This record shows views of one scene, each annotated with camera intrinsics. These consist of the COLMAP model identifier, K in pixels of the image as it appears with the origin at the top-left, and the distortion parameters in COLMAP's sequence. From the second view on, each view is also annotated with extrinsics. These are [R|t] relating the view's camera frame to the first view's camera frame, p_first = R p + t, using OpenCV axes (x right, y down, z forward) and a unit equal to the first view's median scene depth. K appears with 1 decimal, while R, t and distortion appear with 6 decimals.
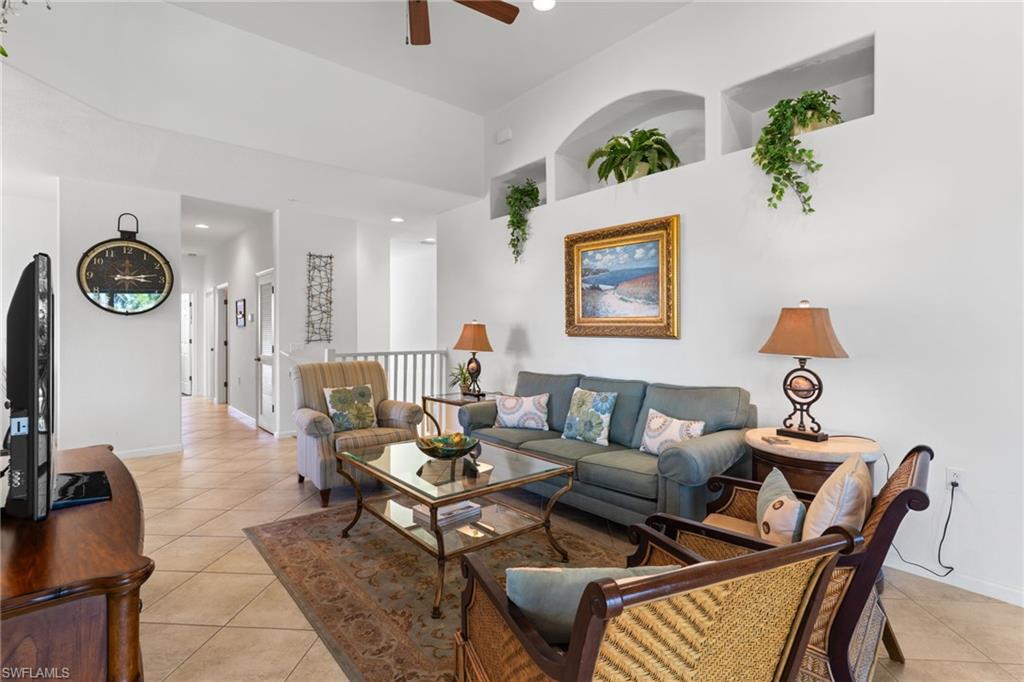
lens RADIAL K [[490.0, 0, 515.5], [0, 490.0, 331.2], [0, 0, 1]] dist [0.004234, -0.000934]
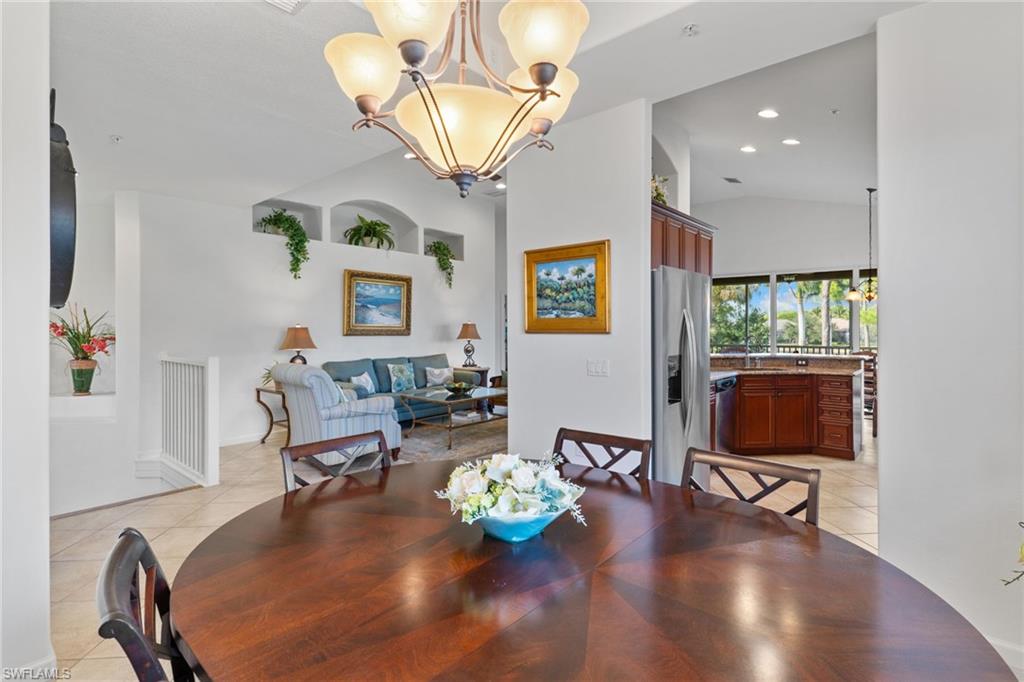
lens RADIAL K [[490.0, 0, 513.9], [0, 490.0, 337.5], [0, 0, 1]] dist [0.004234, -0.000934]
pose [[-0.136106, -0.011955, 0.990622, -2.156450], [0.007610, 0.999885, 0.013112, -0.000078], [-0.990665, 0.009324, -0.136000, 1.009298]]
